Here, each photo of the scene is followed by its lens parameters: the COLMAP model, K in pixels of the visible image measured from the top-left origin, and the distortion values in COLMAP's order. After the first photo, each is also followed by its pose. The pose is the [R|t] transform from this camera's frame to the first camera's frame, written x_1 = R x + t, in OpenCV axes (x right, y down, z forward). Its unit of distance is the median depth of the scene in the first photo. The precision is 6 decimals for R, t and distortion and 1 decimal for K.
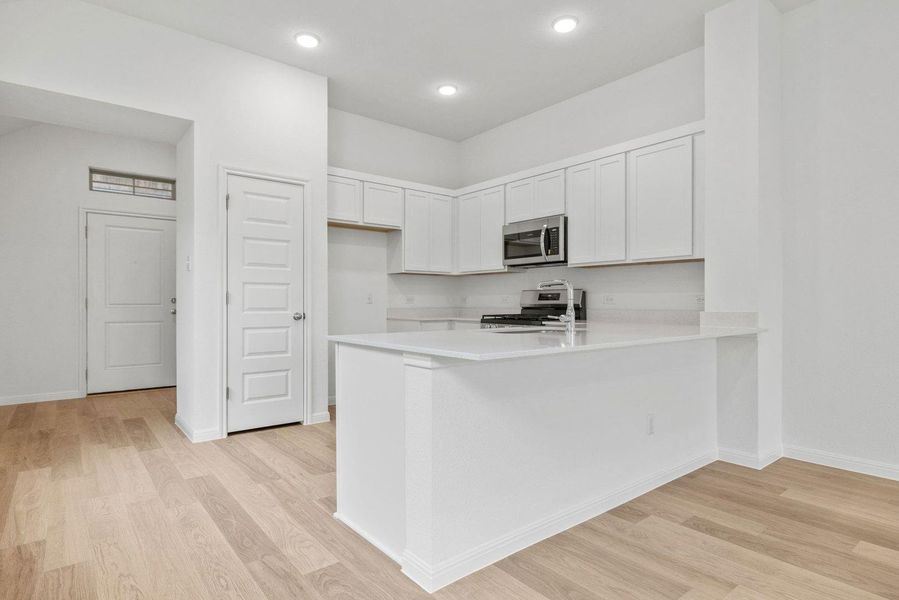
lens RADIAL K [[482.2, 0, 449.7], [0, 482.2, 302.3], [0, 0, 1]] dist [-0.002516, 0.000306]
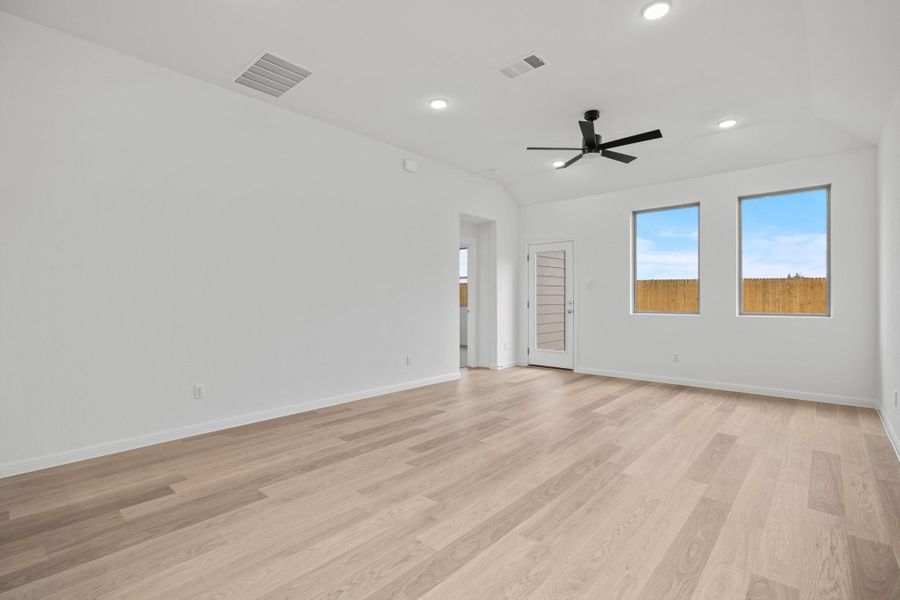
lens RADIAL K [[421.1, 0, 450.5], [0, 421.1, 298.7], [0, 0, 1]] dist [-0.001862, -0.000190]
pose [[-0.162795, -0.000080, 0.986660, -0.173768], [0.001350, 0.999999, 0.000304, -0.023626], [-0.986659, 0.001381, -0.162795, 0.165941]]
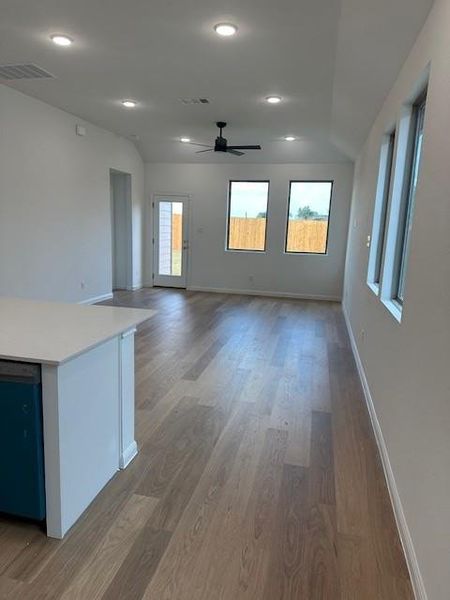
lens RADIAL K [[419.5, 0, 221.9], [0, 419.5, 302.6], [0, 0, 1]] dist [0.052267, -0.055209]
pose [[-0.616083, -0.167465, 0.769674, -0.558853], [-0.037869, 0.982305, 0.183417, -0.101631], [-0.786771, 0.083854, -0.611523, 0.687817]]
